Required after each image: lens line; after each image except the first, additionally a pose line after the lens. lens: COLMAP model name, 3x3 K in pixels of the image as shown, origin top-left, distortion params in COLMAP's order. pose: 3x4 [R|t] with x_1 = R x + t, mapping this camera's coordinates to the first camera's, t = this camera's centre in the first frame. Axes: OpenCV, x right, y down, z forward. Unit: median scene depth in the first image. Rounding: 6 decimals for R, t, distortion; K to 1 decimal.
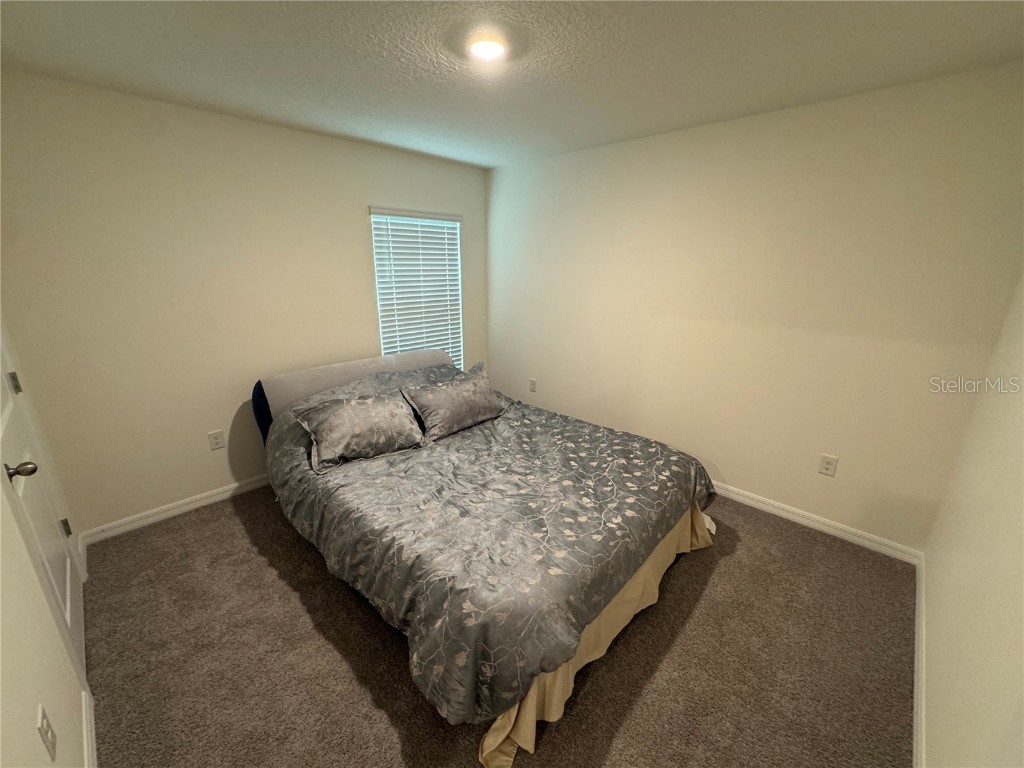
lens RADIAL K [[411.2, 0, 513.2], [0, 411.2, 383.0], [0, 0, 1]] dist [-0.002585, -0.000023]
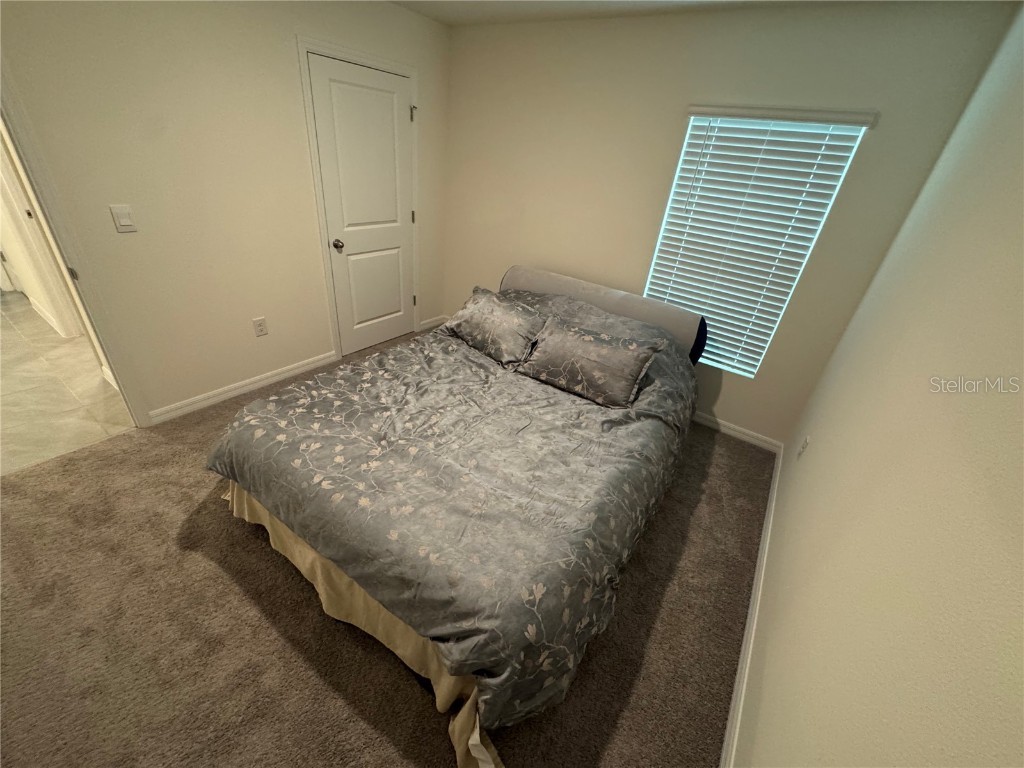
lens RADIAL K [[411.2, 0, 513.2], [0, 411.2, 383.0], [0, 0, 1]] dist [-0.002585, -0.000023]
pose [[0.165110, 0.496107, -0.852418, 0.512035], [-0.377587, 0.830230, 0.410057, -0.181601], [0.911135, 0.254157, 0.324403, 0.569706]]
